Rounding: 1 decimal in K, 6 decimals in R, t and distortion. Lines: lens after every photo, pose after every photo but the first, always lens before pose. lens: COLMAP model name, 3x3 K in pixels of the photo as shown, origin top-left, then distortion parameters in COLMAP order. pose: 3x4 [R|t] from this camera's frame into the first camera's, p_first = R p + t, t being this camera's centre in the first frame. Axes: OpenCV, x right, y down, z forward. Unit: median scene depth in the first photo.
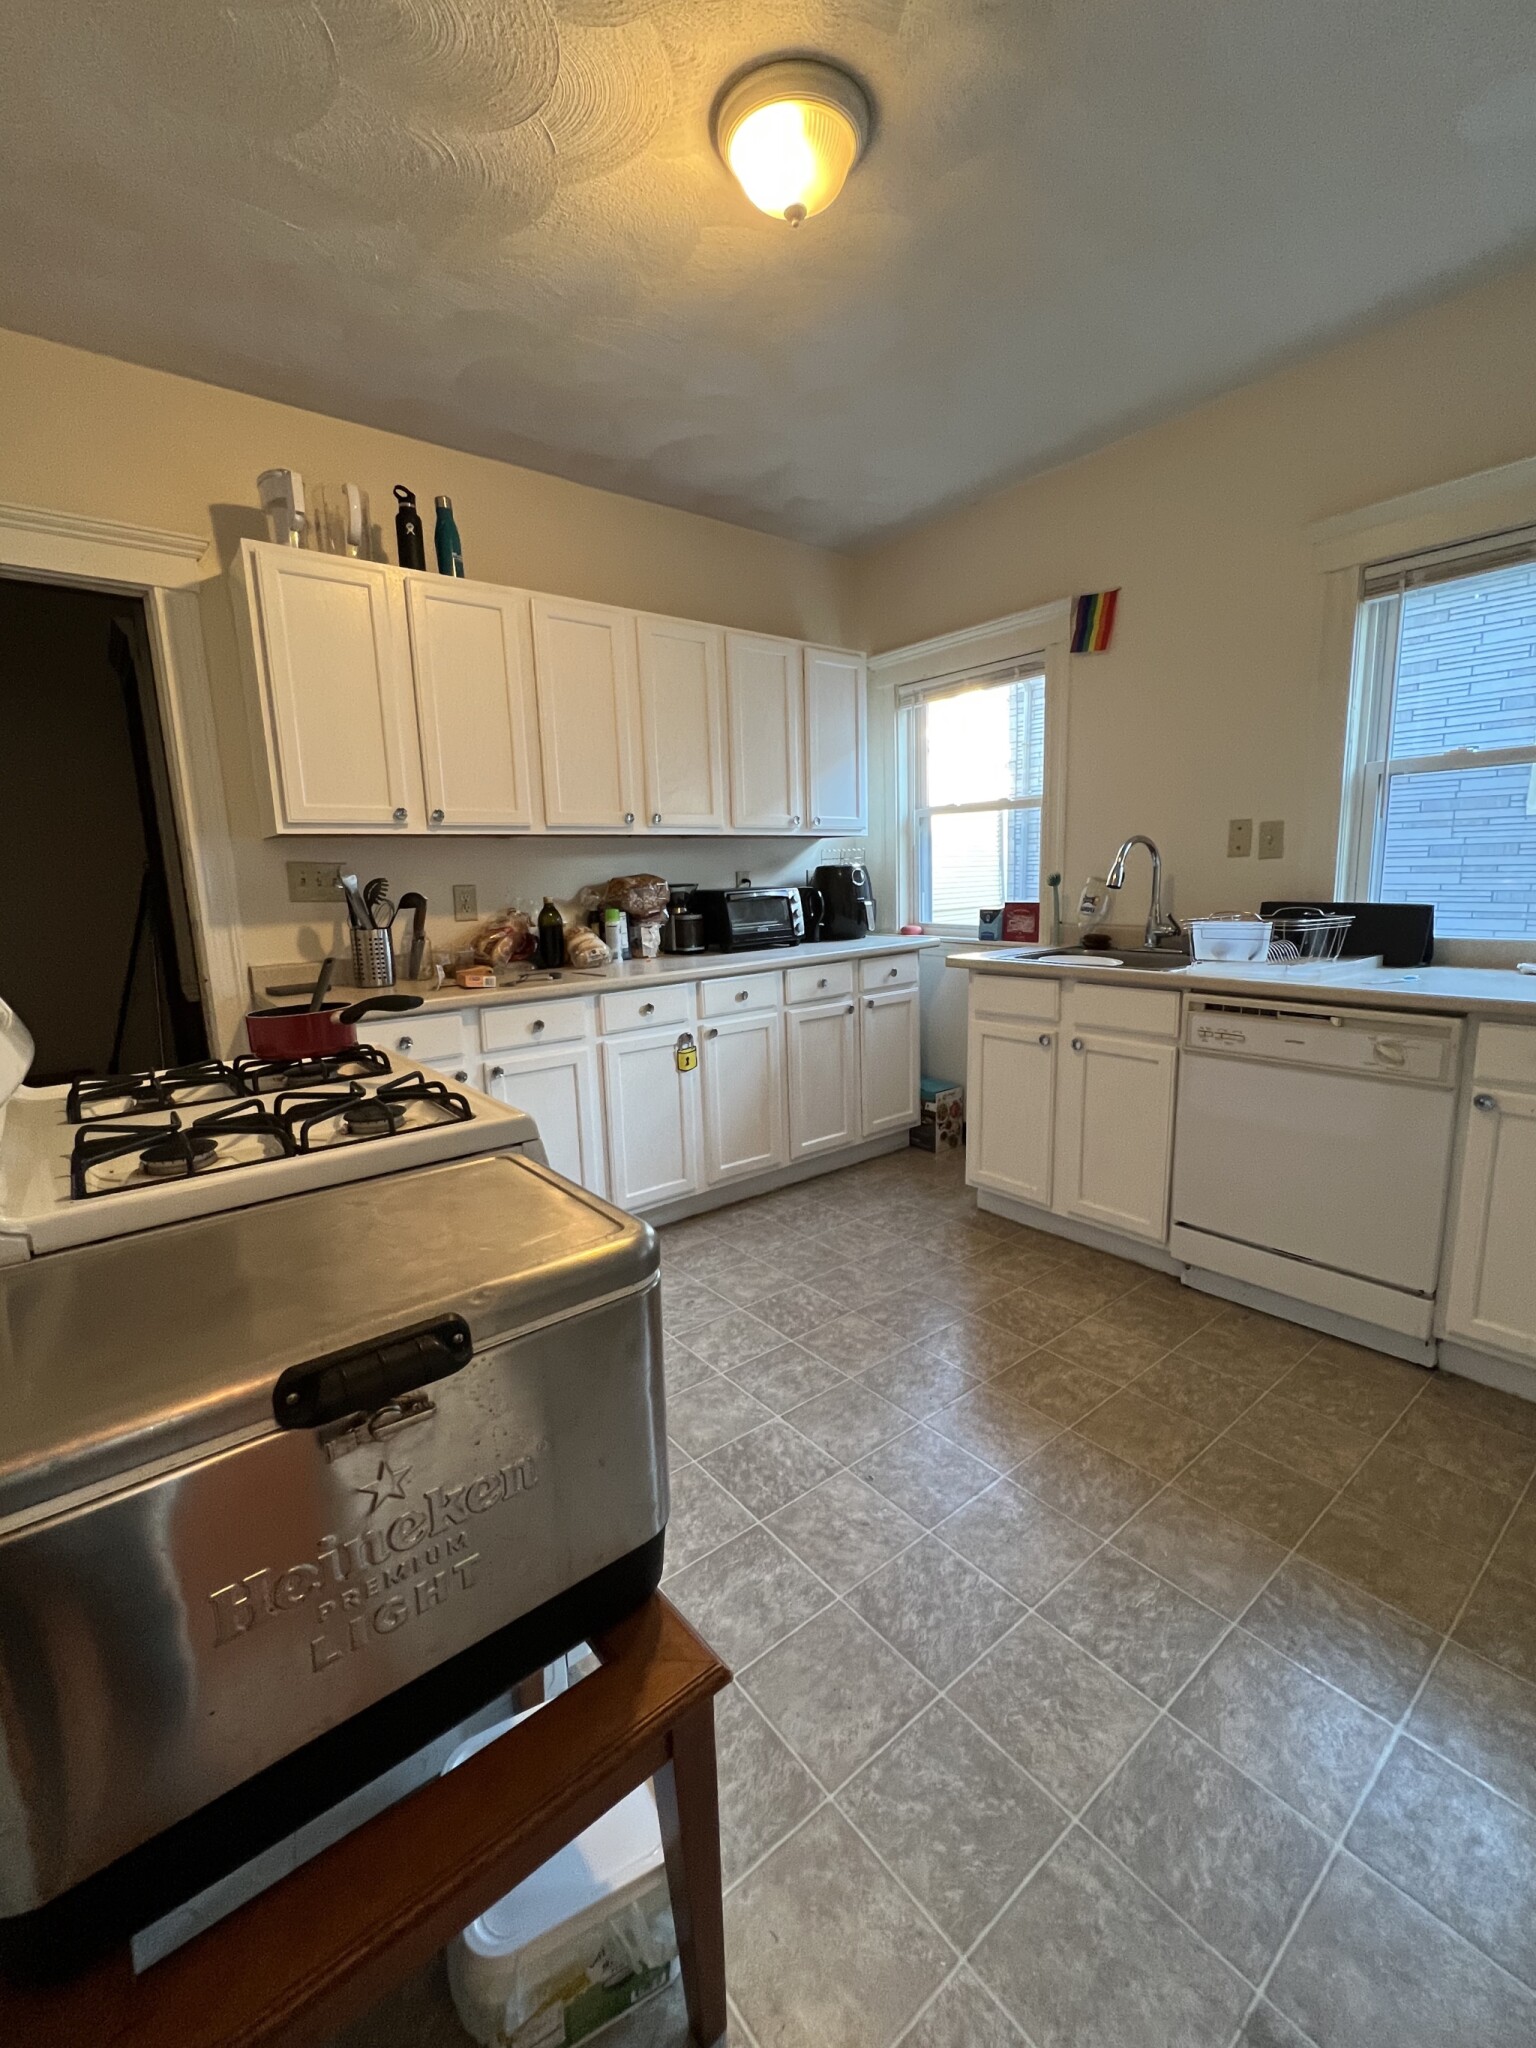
lens RADIAL K [[853.6, 0, 778.4], [0, 853.6, 1019.7], [0, 0, 1]] dist [-0.002991, 0.000387]
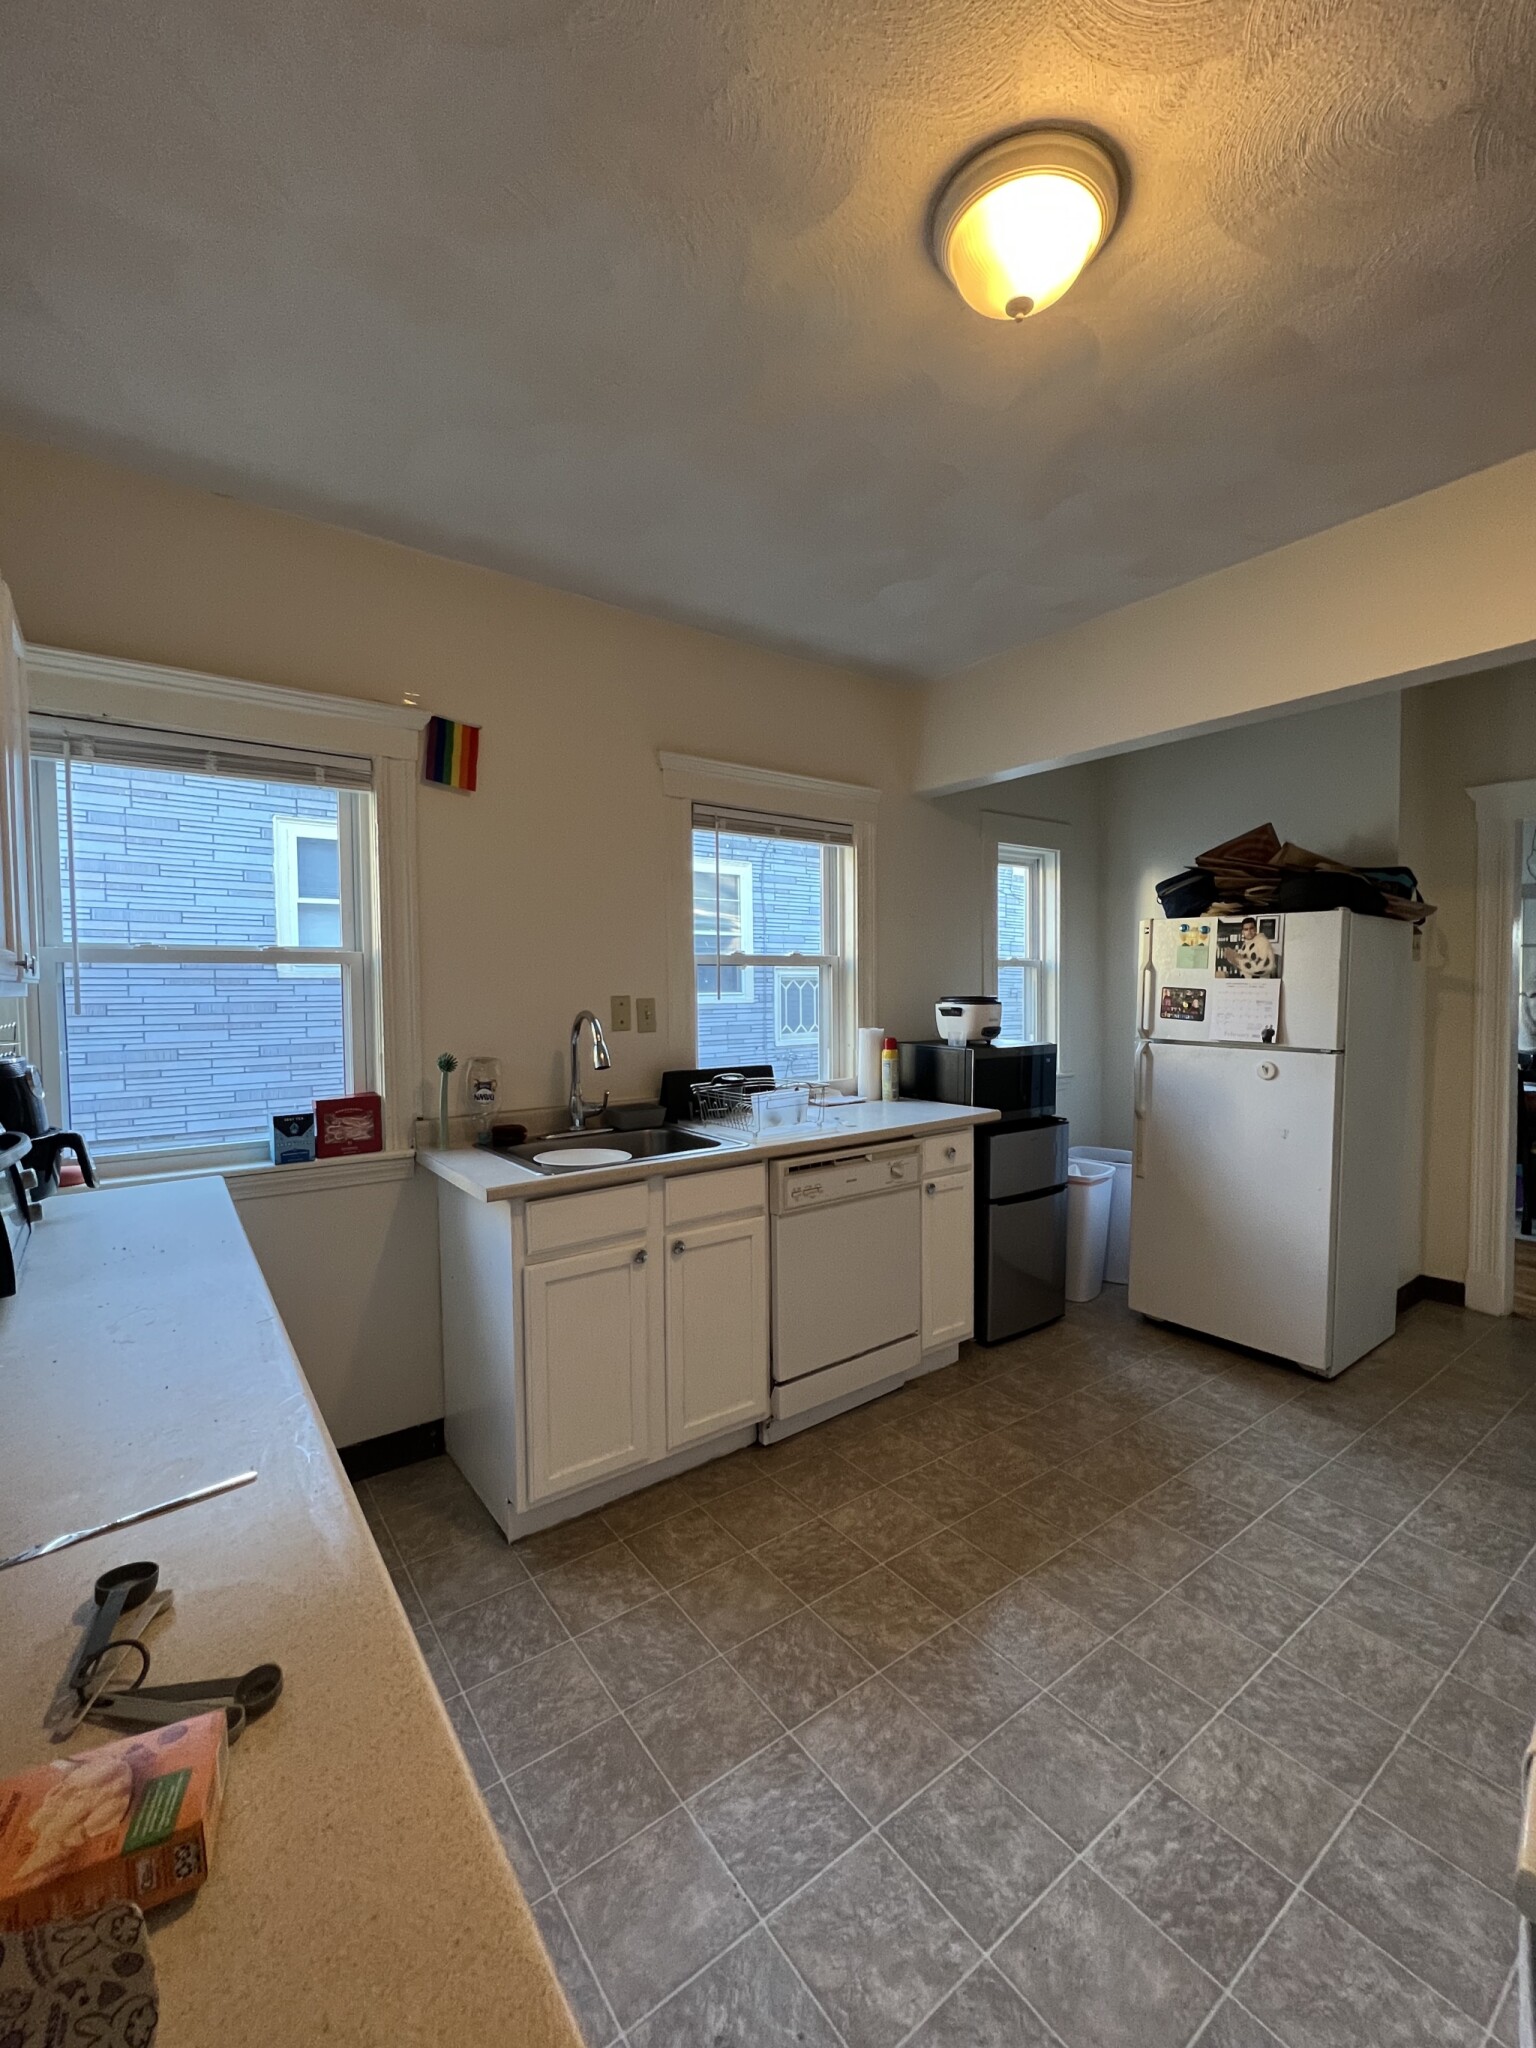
lens RADIAL K [[853.6, 0, 776.8], [0, 853.6, 1017.6], [0, 0, 1]] dist [-0.002991, 0.000387]
pose [[0.039123, -0.008827, 0.999195, -0.559210], [0.179453, 0.983765, 0.001664, -0.200290], [-0.982988, 0.179244, 0.040072, 0.881650]]
